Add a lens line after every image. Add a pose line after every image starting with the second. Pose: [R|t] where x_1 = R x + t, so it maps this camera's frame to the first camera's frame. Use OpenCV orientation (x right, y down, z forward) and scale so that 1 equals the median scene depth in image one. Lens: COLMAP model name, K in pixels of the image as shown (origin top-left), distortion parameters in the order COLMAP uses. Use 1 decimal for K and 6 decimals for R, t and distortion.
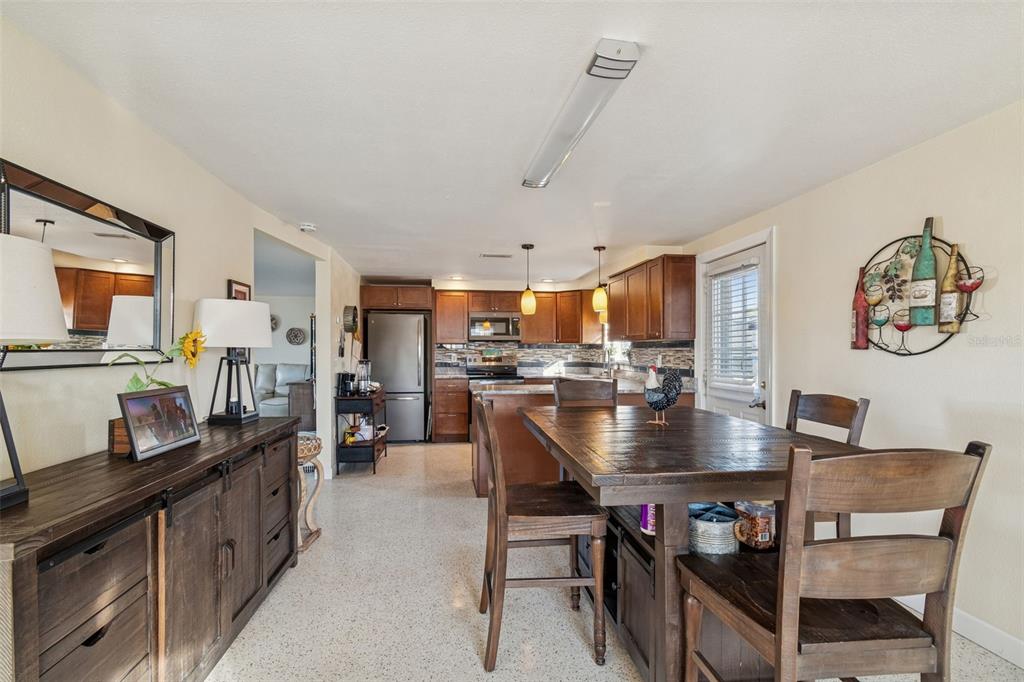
lens RADIAL K [[453.2, 0, 508.5], [0, 453.2, 347.9], [0, 0, 1]] dist [-0.003009, 0.000744]
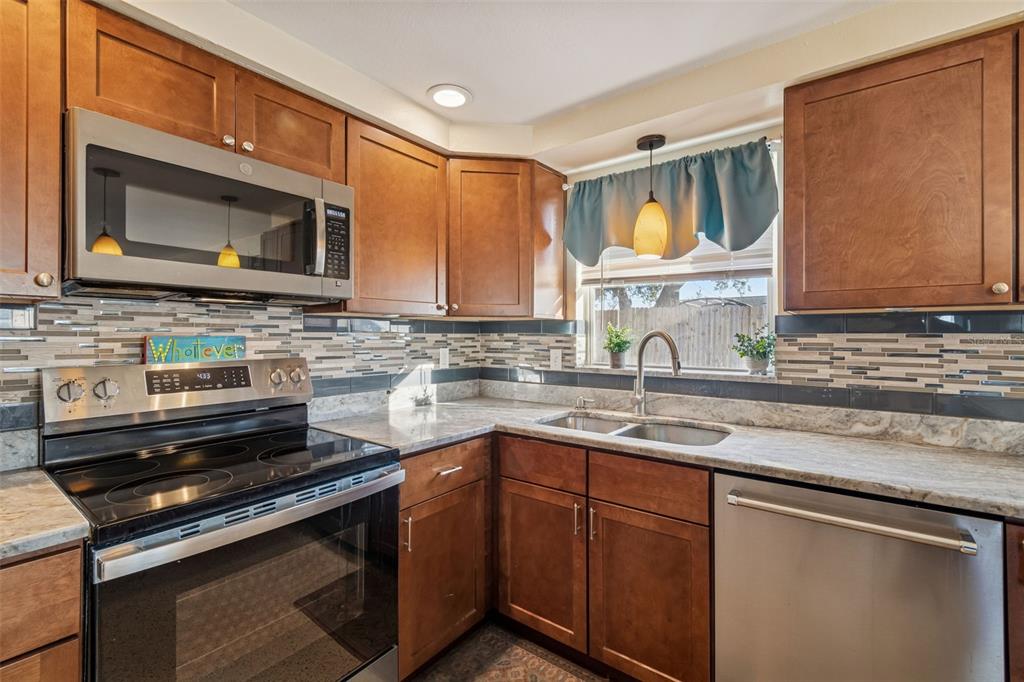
lens RADIAL K [[453.2, 0, 509.5], [0, 453.2, 332.9], [0, 0, 1]] dist [-0.003009, 0.000744]
pose [[0.720943, 0.002142, 0.692991, -0.084800], [-0.006666, 0.999970, 0.003845, 0.000947], [-0.692963, -0.007392, 0.720936, 0.753389]]
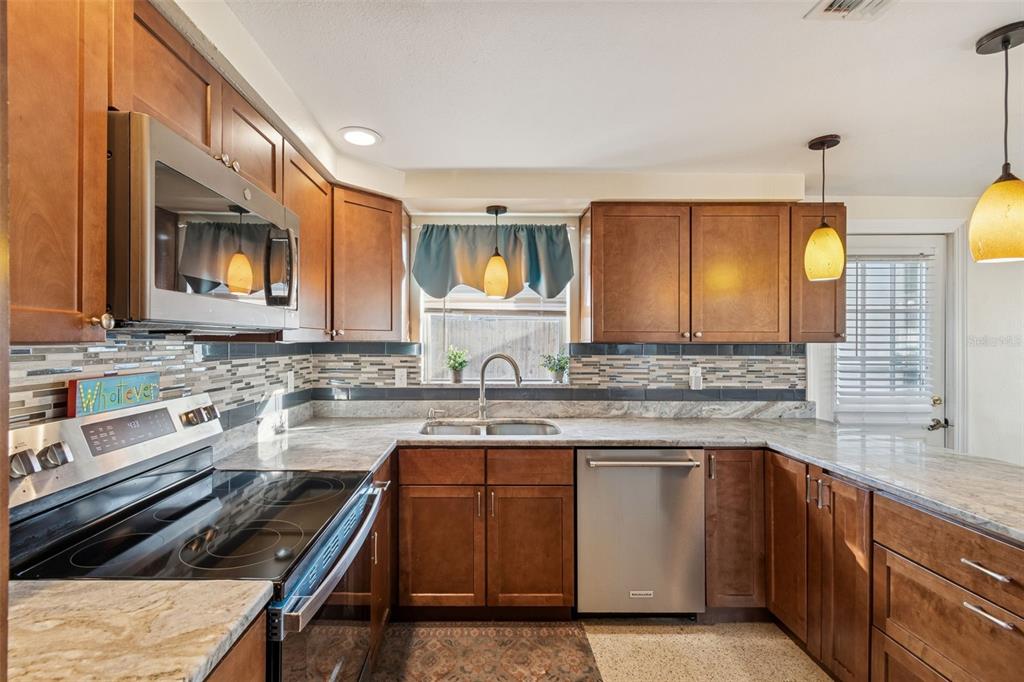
lens RADIAL K [[453.2, 0, 493.7], [0, 453.2, 340.4], [0, 0, 1]] dist [-0.003009, 0.000744]
pose [[0.136797, 0.000267, 0.990599, -0.203754], [-0.013425, 0.999909, 0.001584, -0.012518], [-0.990508, -0.013515, 0.136788, 0.856485]]
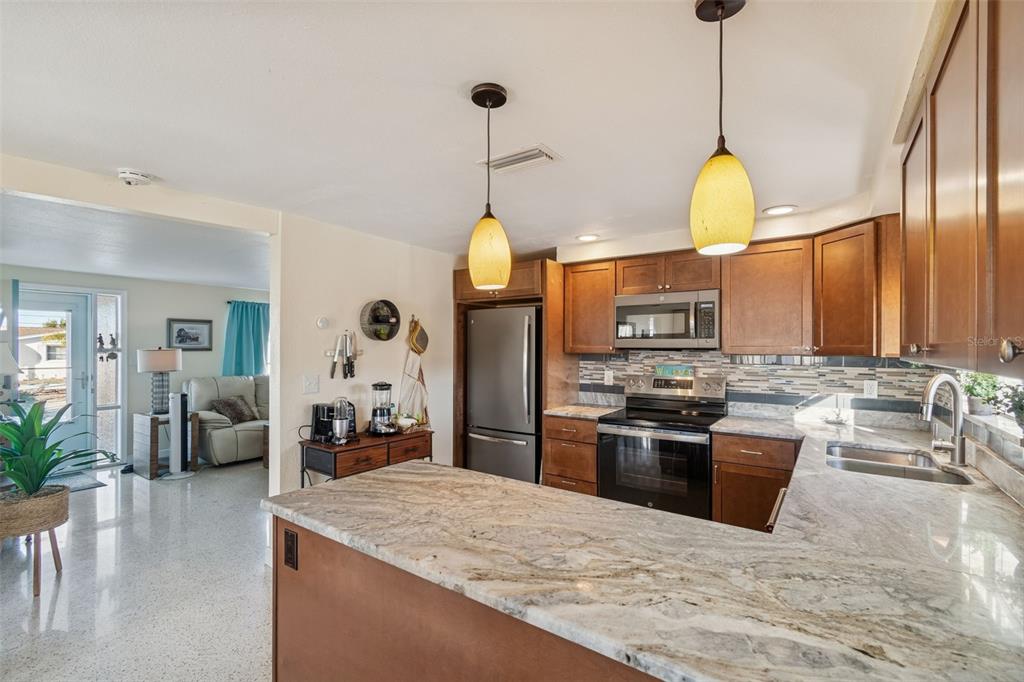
lens RADIAL K [[453.2, 0, 507.3], [0, 453.2, 346.2], [0, 0, 1]] dist [-0.003009, 0.000744]
pose [[0.731553, -0.000430, -0.681784, 0.188422], [0.004410, 0.999982, 0.004102, -0.021547], [0.681770, -0.006008, 0.731542, 0.499728]]
